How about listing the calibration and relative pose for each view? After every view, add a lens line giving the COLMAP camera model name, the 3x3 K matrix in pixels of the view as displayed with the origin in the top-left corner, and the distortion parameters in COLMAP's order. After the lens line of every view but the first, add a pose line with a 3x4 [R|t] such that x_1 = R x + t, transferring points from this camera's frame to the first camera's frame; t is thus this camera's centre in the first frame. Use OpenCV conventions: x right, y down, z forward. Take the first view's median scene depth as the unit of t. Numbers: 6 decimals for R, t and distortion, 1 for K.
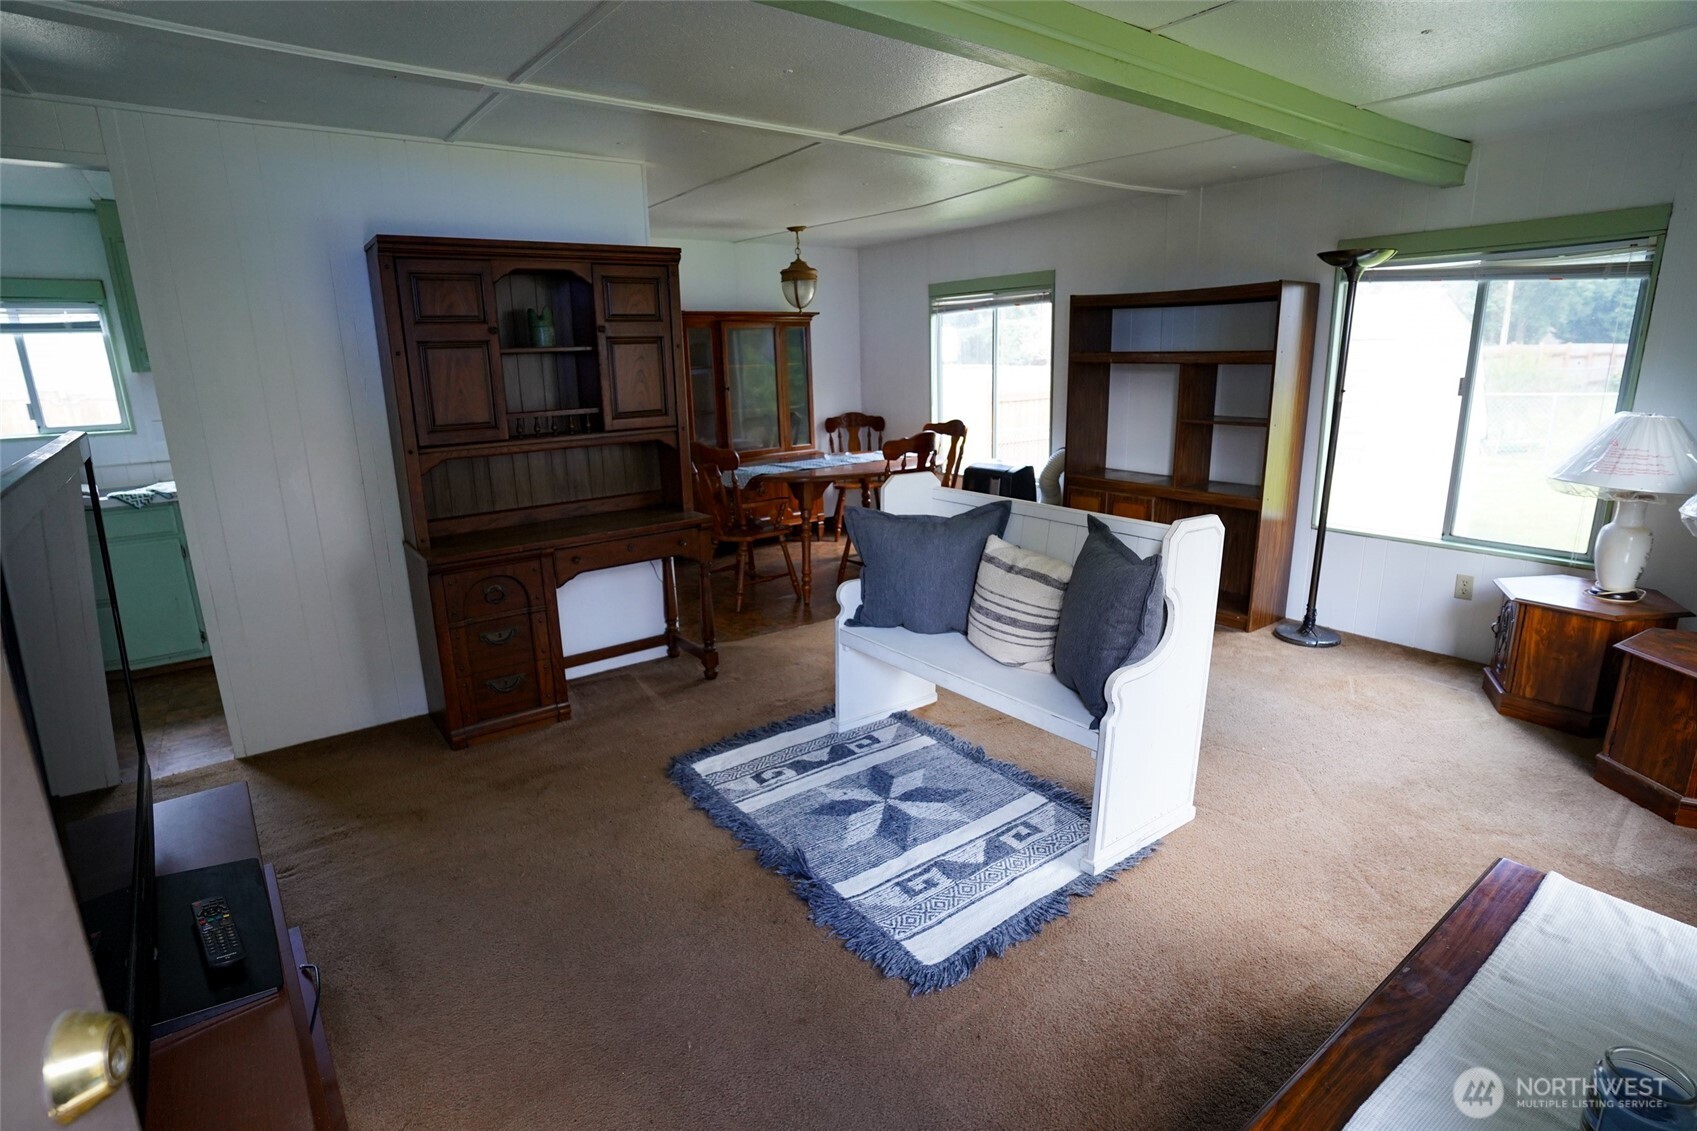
lens RADIAL K [[842.6, 0, 849.1], [0, 842.6, 563.1], [0, 0, 1]] dist [0.002929, 0.000190]
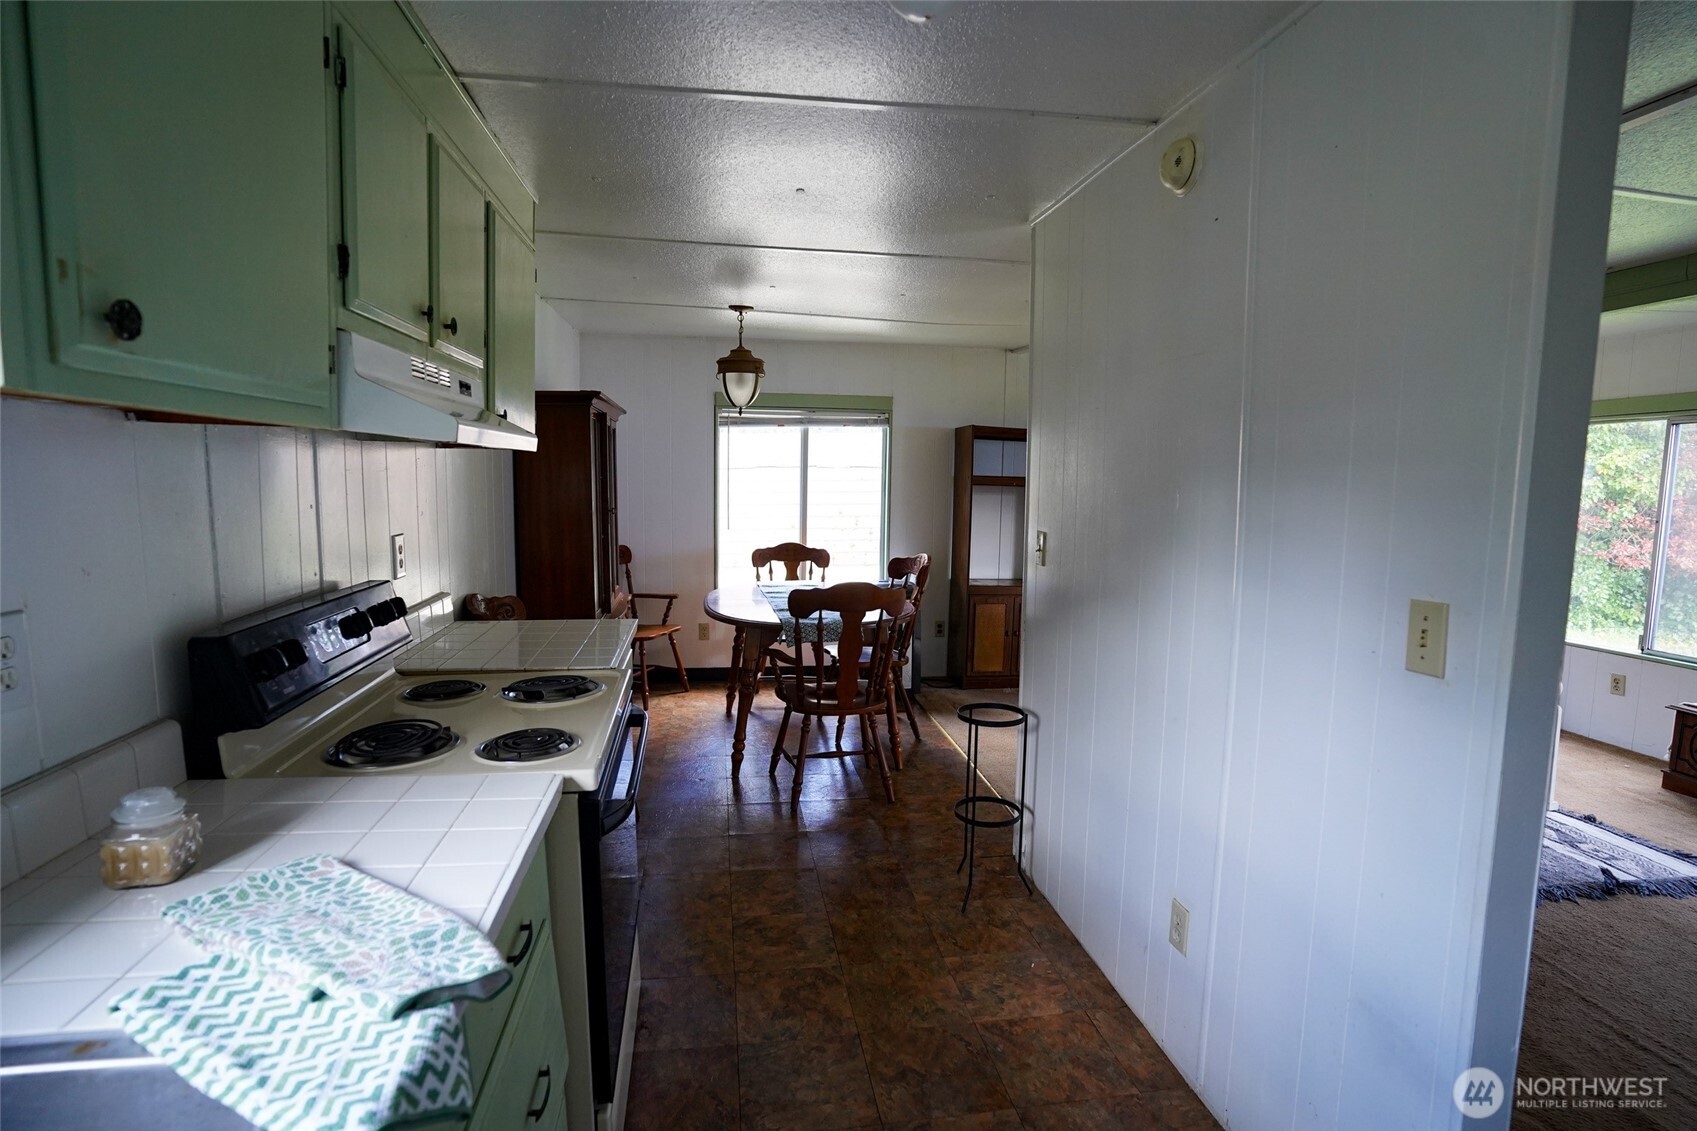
lens RADIAL K [[842.6, 0, 847.5], [0, 842.6, 561.9], [0, 0, 1]] dist [0.002929, 0.000190]
pose [[0.475894, -0.071219, 0.876614, -0.666331], [0.192765, 0.980928, -0.024954, -0.133761], [-0.858118, 0.180856, 0.480546, 0.579352]]
